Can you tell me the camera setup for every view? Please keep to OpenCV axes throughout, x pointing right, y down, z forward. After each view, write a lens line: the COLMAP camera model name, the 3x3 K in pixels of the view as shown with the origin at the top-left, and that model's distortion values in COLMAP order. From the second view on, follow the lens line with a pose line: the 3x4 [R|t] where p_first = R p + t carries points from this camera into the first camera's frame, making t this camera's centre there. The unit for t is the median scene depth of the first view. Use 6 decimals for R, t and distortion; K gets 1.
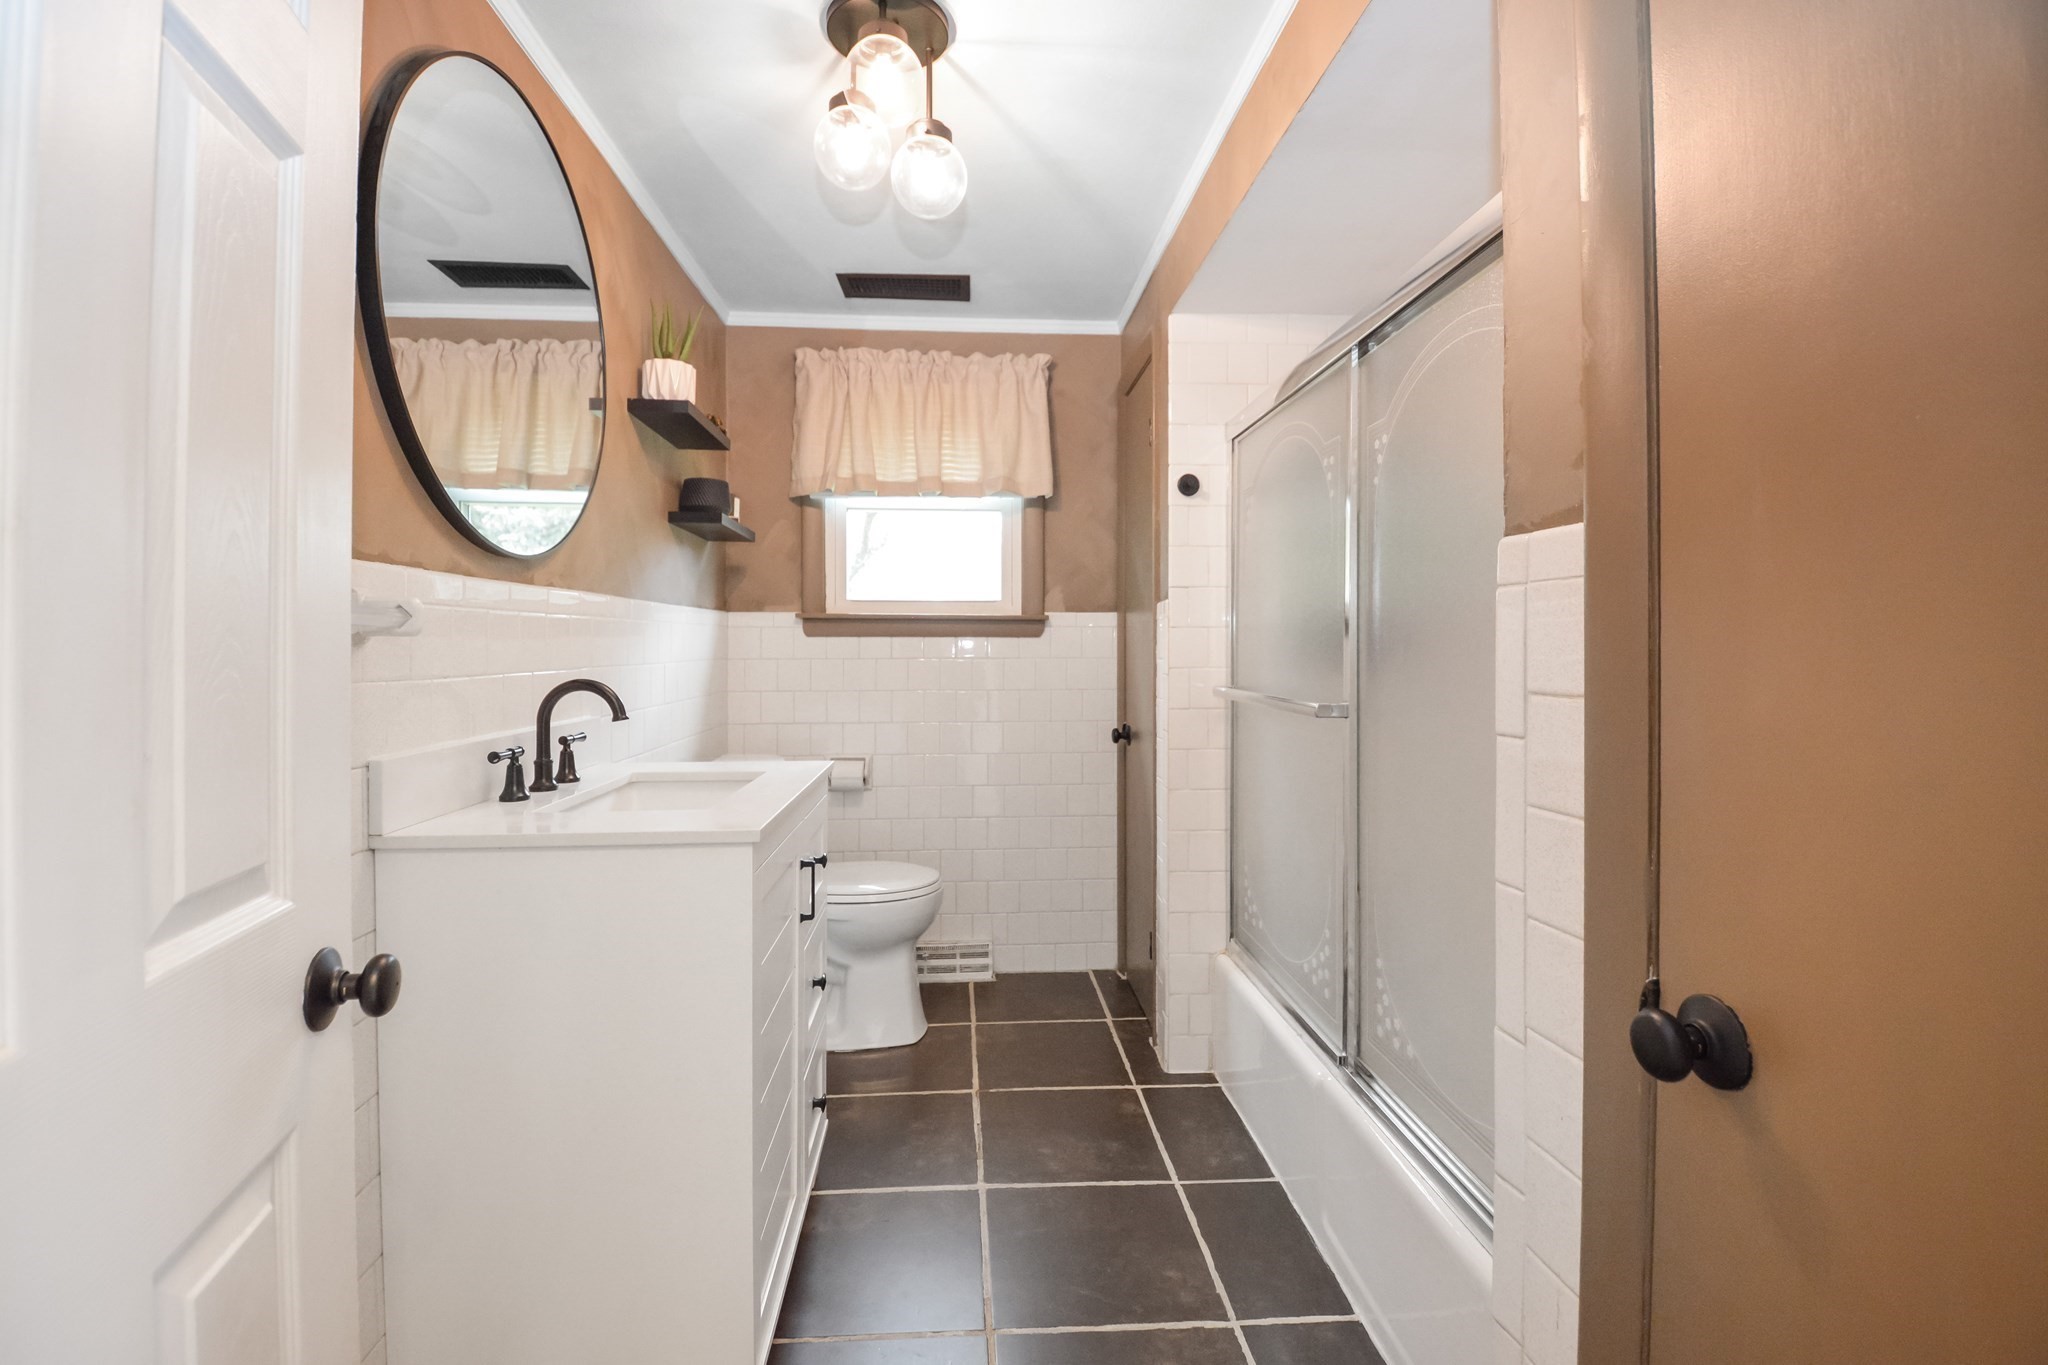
lens RADIAL K [[978.6, 0, 1020.9], [0, 978.6, 685.9], [0, 0, 1]] dist [-0.000784, -0.015648]
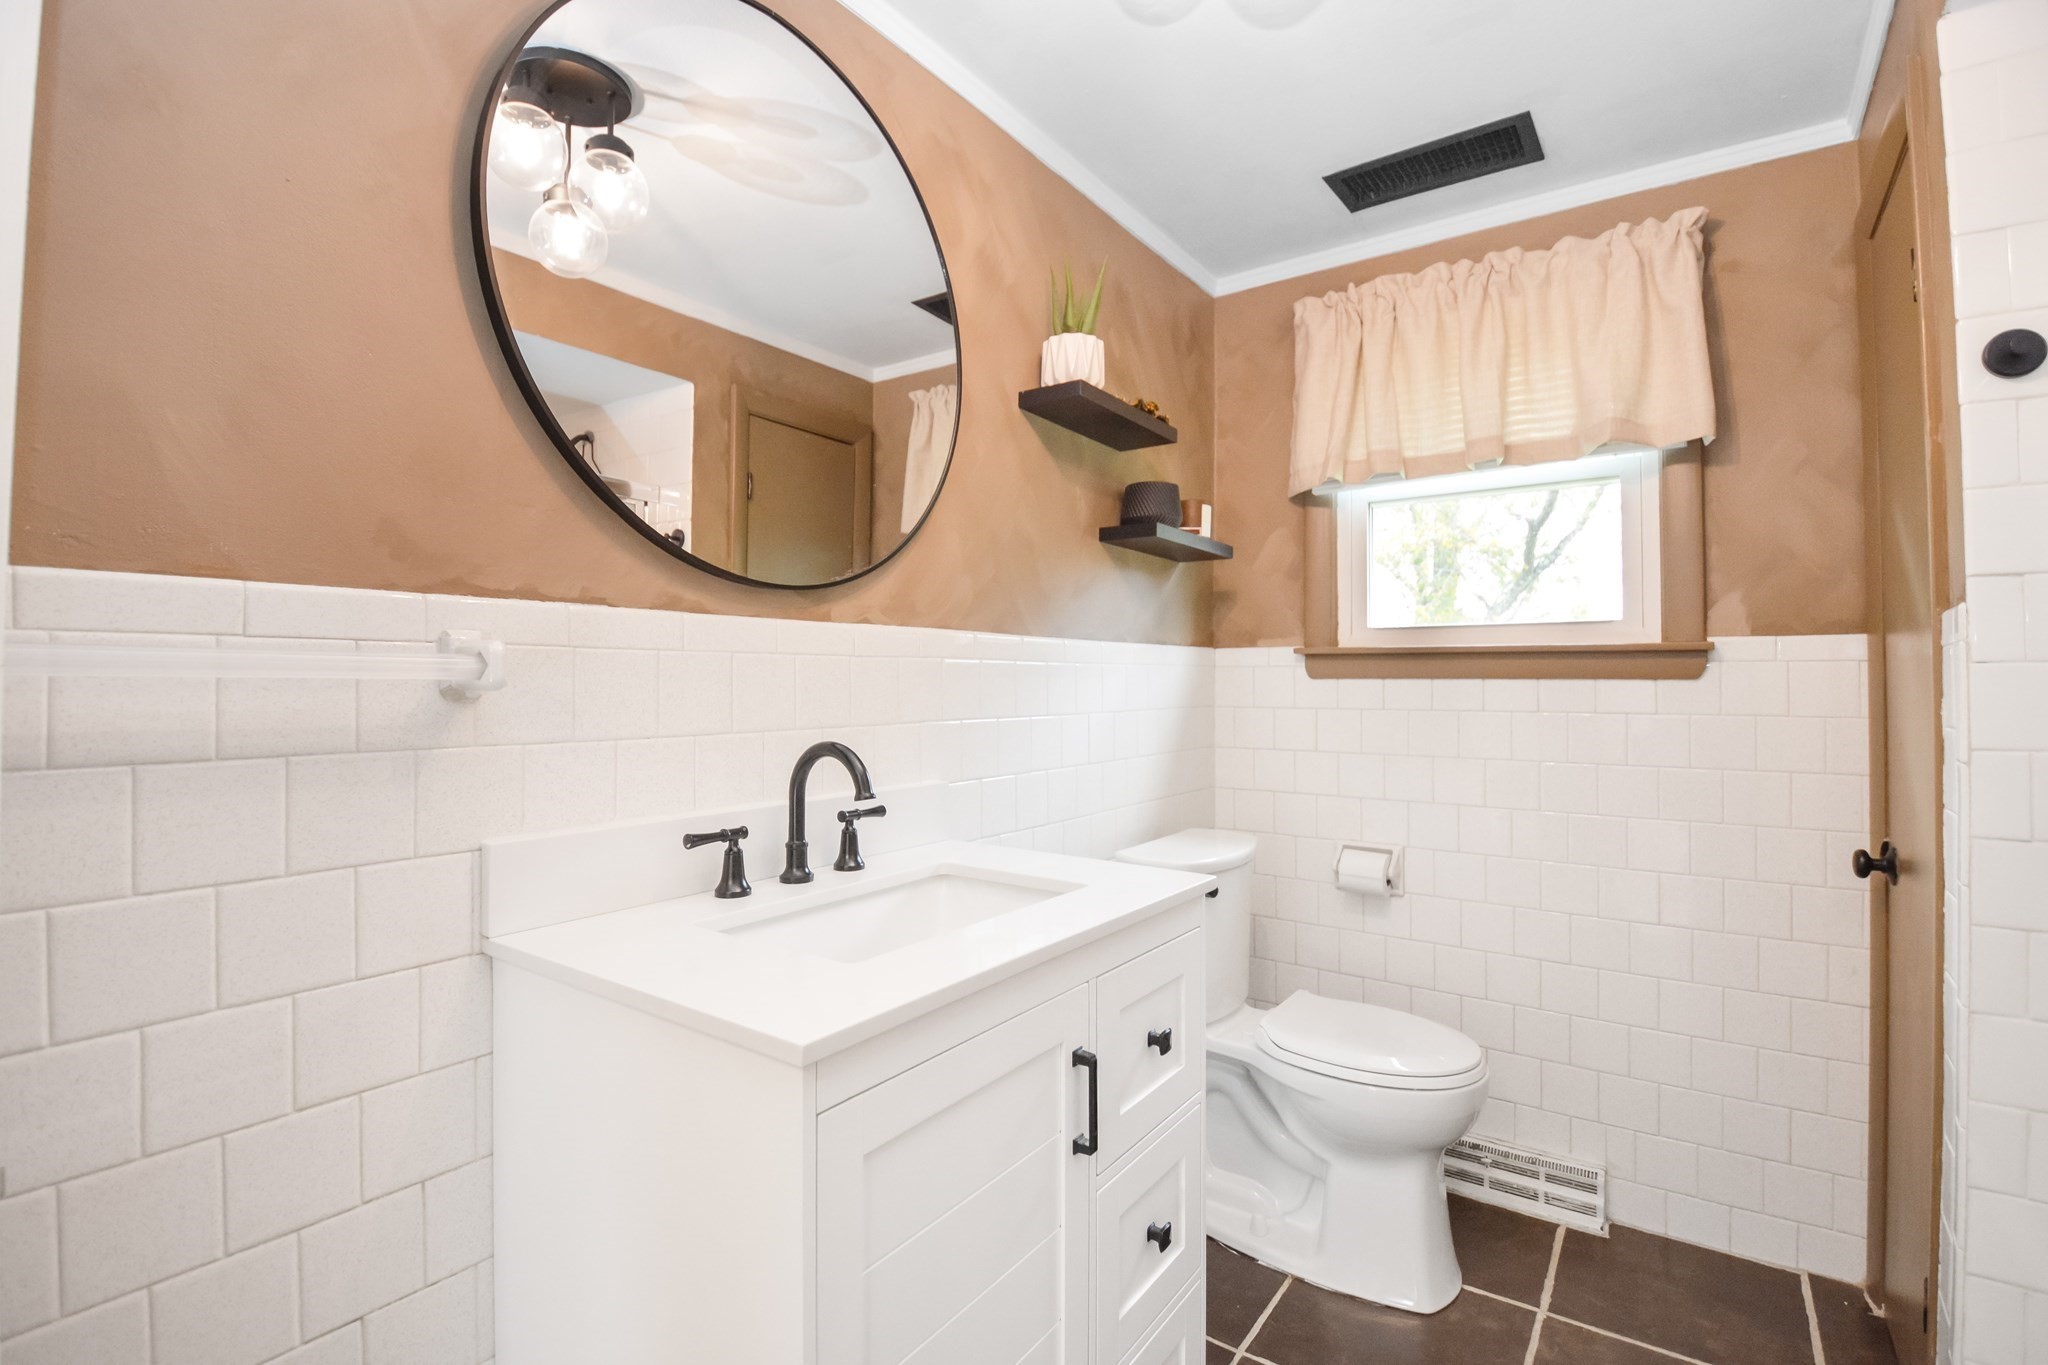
lens RADIAL K [[978.6, 0, 945.9], [0, 978.6, 673.0], [0, 0, 1]] dist [-0.000784, -0.015648]
pose [[0.752681, -0.006129, -0.658357, 0.067050], [-0.027612, 0.998783, -0.040866, -0.017469], [0.657807, 0.048938, 0.751595, 0.265395]]
